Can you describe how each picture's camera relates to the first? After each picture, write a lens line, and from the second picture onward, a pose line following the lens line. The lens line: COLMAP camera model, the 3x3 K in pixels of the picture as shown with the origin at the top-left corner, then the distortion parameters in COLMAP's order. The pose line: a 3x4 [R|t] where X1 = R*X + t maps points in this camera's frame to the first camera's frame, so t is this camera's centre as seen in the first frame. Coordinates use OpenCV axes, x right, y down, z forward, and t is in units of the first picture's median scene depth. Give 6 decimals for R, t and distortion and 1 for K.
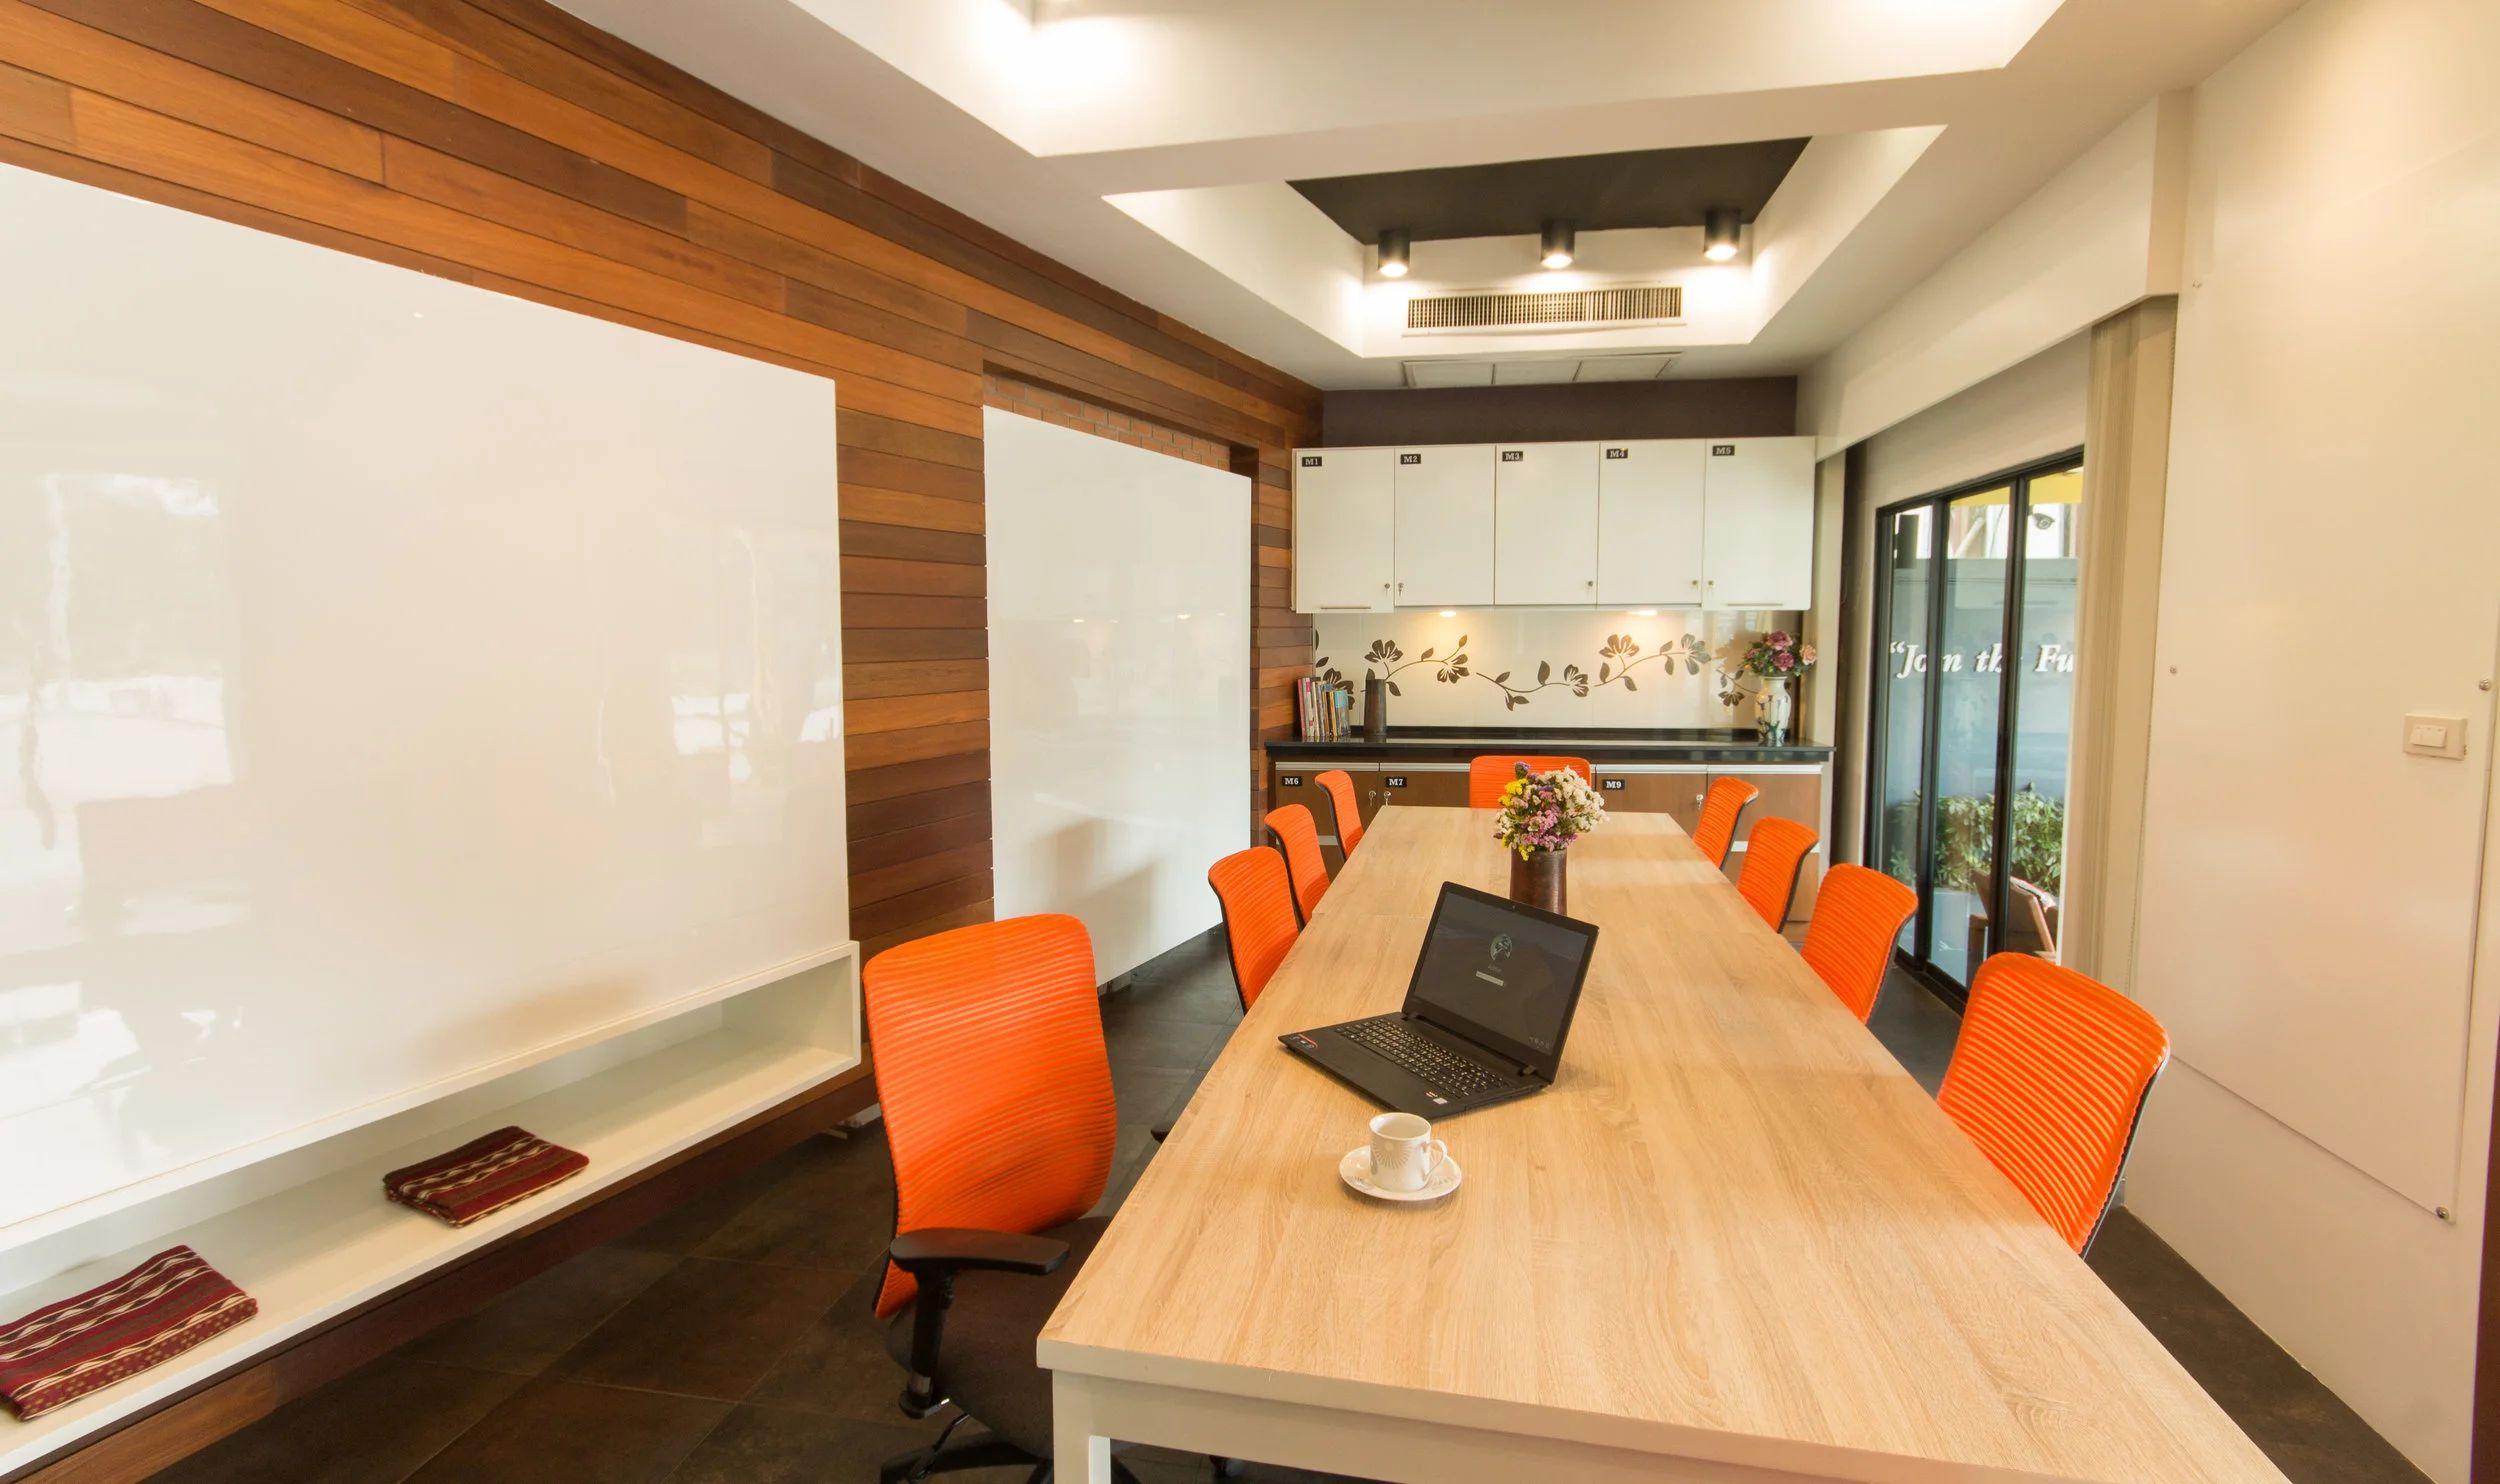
lens RADIAL K [[1150.0, 0, 1257.7], [0, 1150.0, 726.4], [0, 0, 1]] dist [-0.000252, 0.000037]
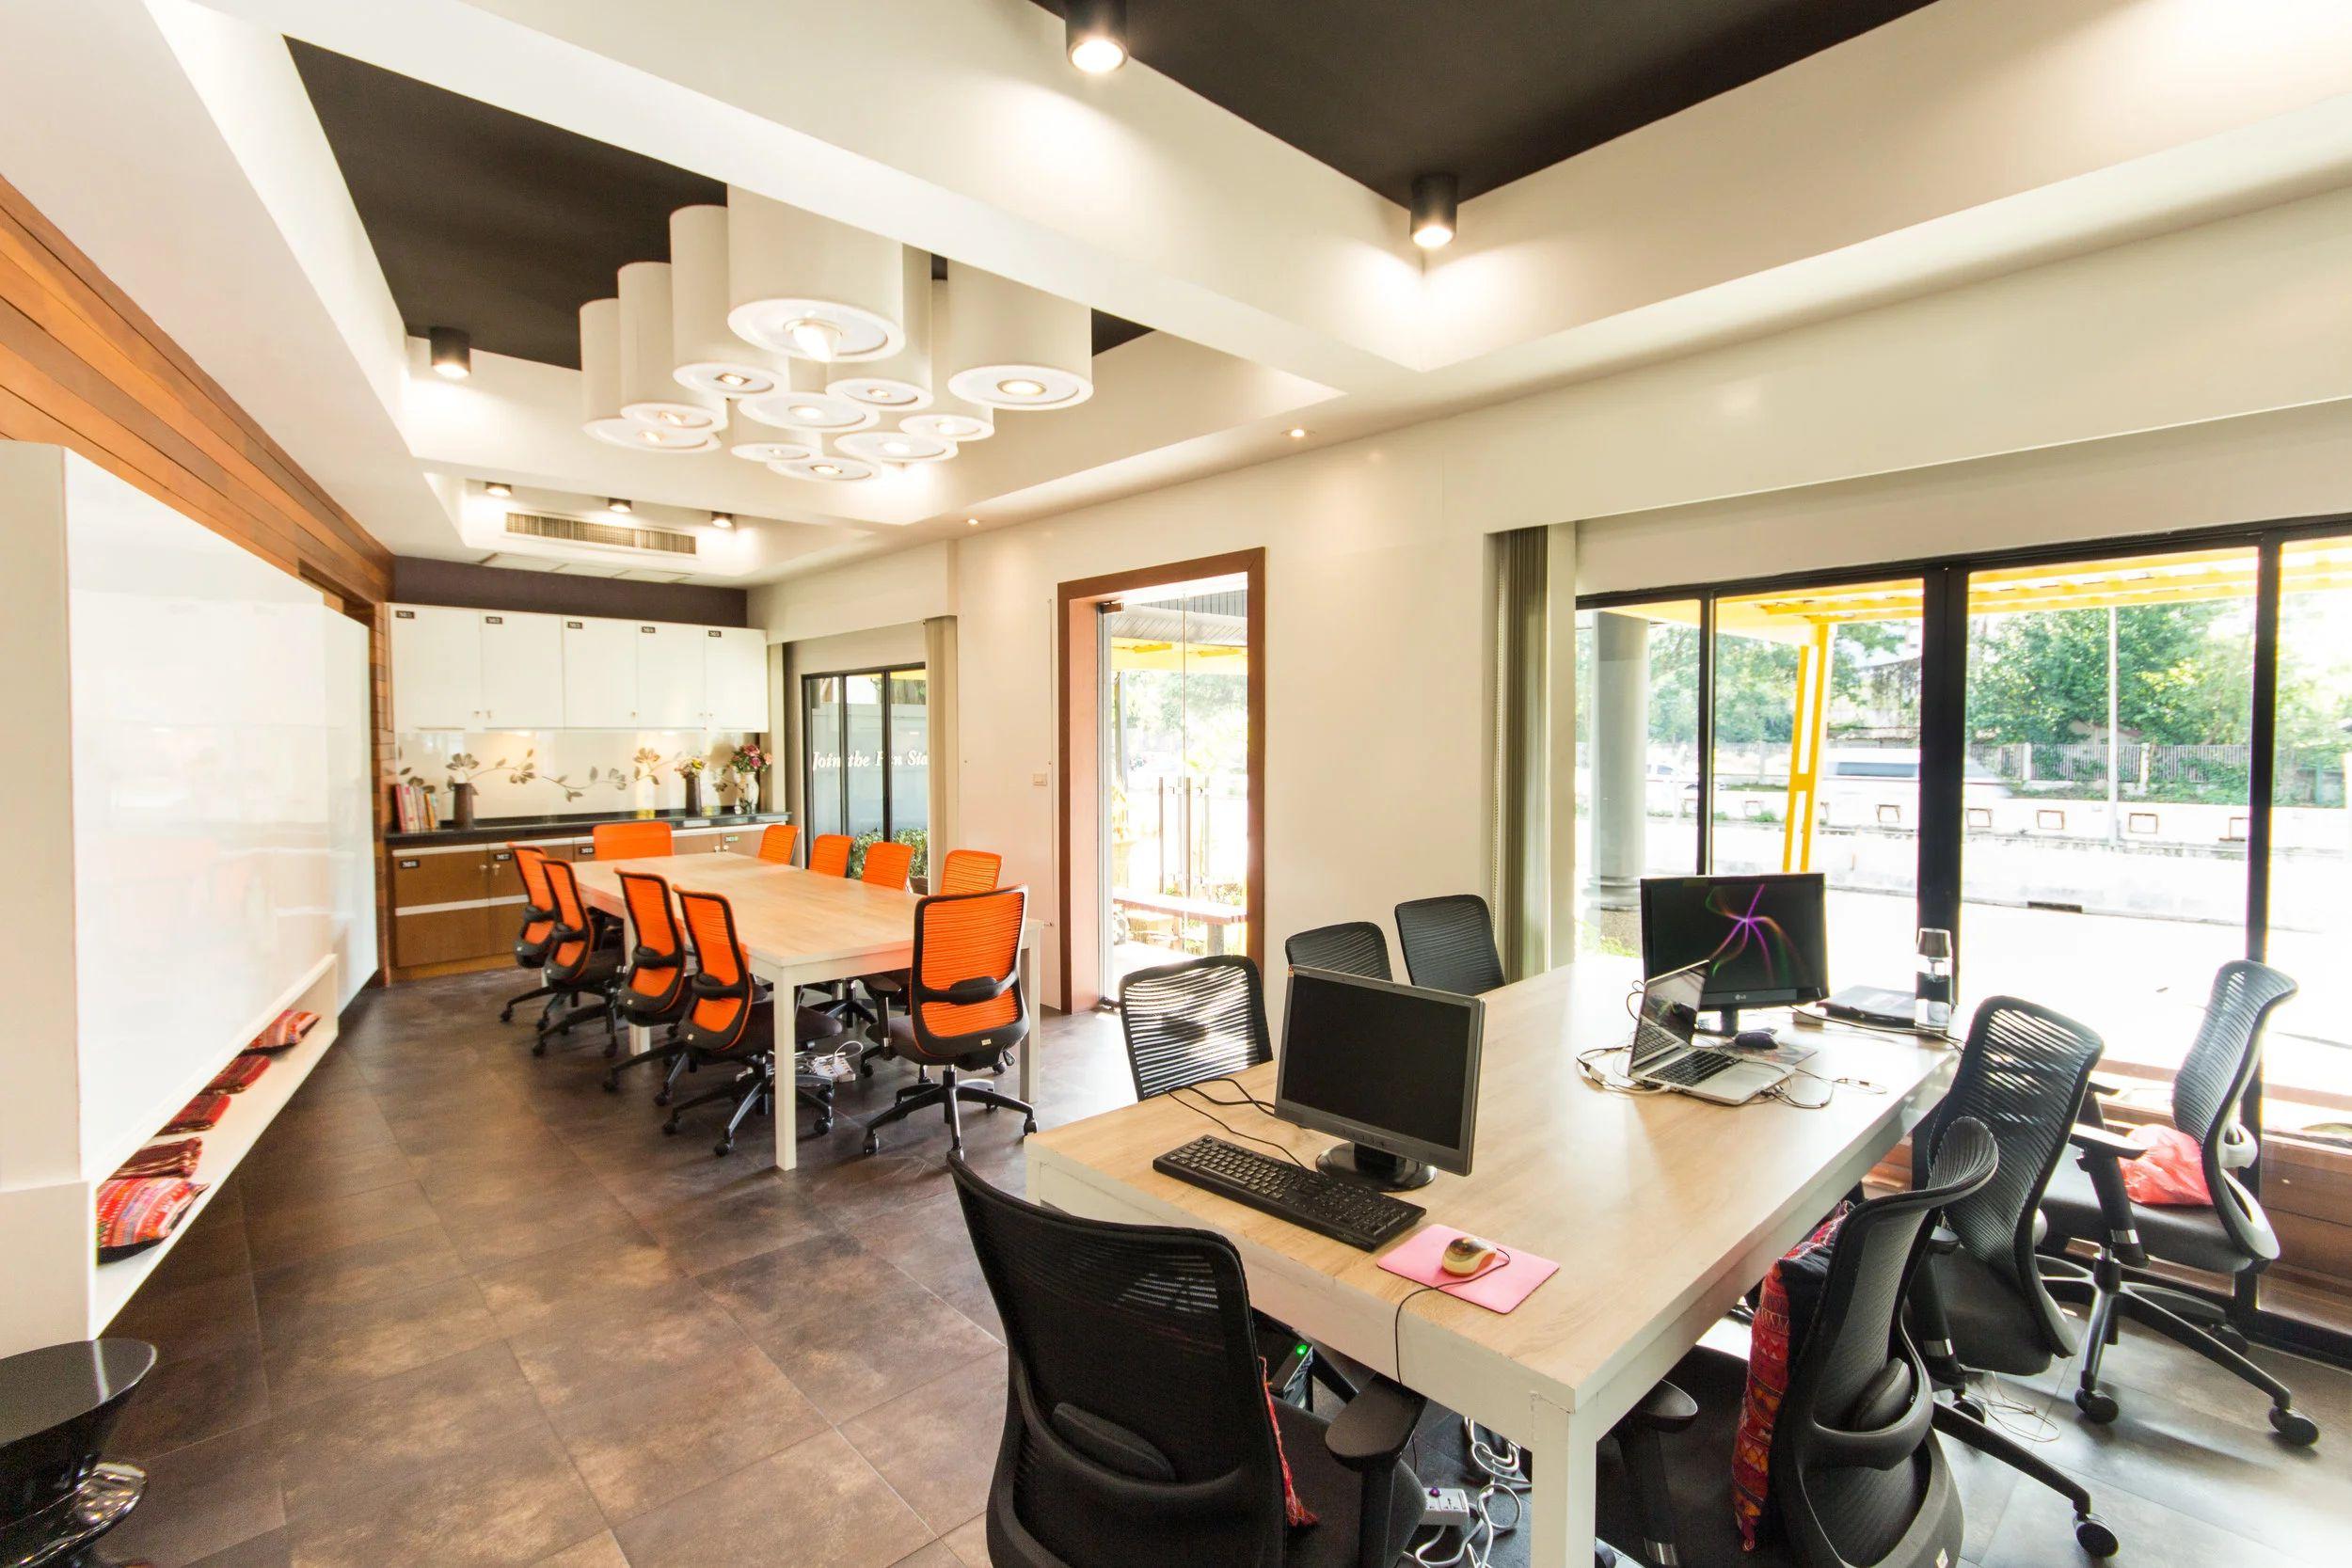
lens RADIAL K [[1034.6, 0, 1176.0], [0, 1034.6, 784.0], [0, 0, 1]] dist [-0.018000, -0.000065]
pose [[0.584996, -0.035758, 0.810247, -0.398846], [0.068684, 0.997623, -0.005562, 0.023924], [-0.808122, 0.058905, 0.586062, -0.364251]]
